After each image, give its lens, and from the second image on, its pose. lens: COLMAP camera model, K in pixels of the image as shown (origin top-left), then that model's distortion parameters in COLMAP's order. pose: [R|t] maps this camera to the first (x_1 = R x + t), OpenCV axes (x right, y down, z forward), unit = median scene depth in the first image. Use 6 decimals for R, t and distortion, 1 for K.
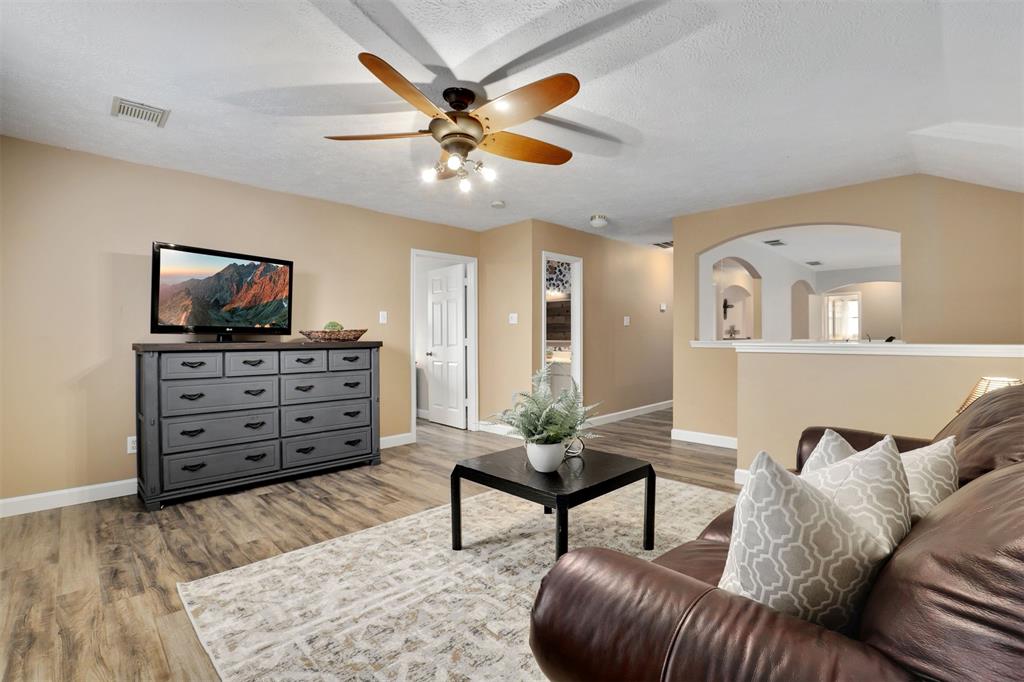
lens RADIAL K [[472.2, 0, 512.8], [0, 472.2, 339.5], [0, 0, 1]] dist [-0.019039, 0.003569]
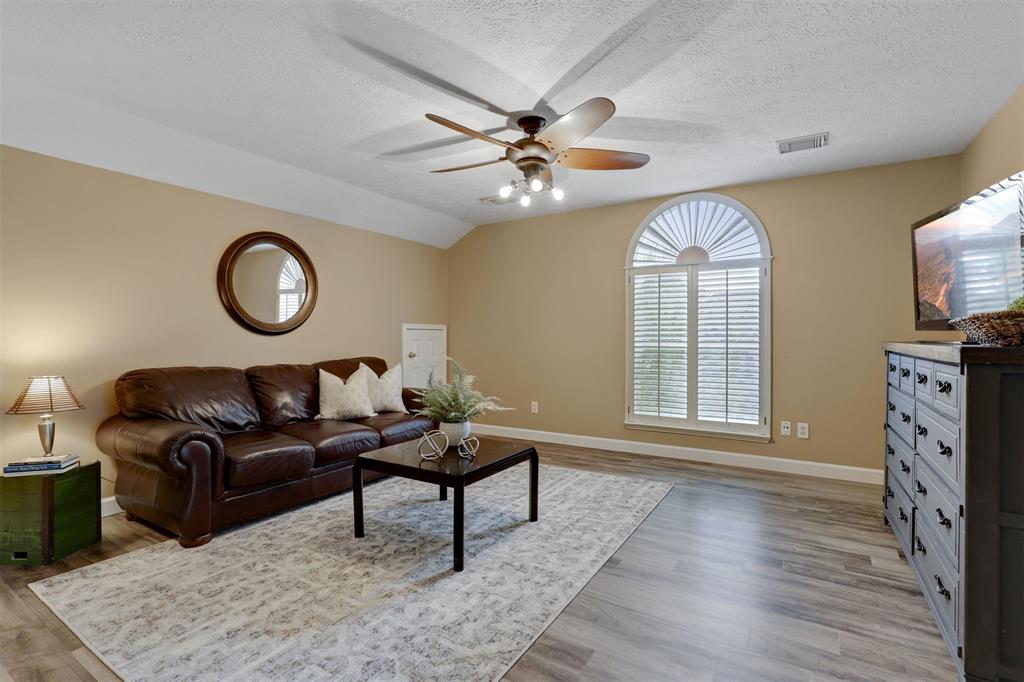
lens RADIAL K [[472.2, 0, 516.4], [0, 472.2, 336.1], [0, 0, 1]] dist [-0.019039, 0.003569]
pose [[-0.970911, 0.005811, -0.239370, 0.184698], [0.005154, 0.999981, 0.003369, -0.010490], [0.239385, 0.002038, -0.970923, 1.985712]]
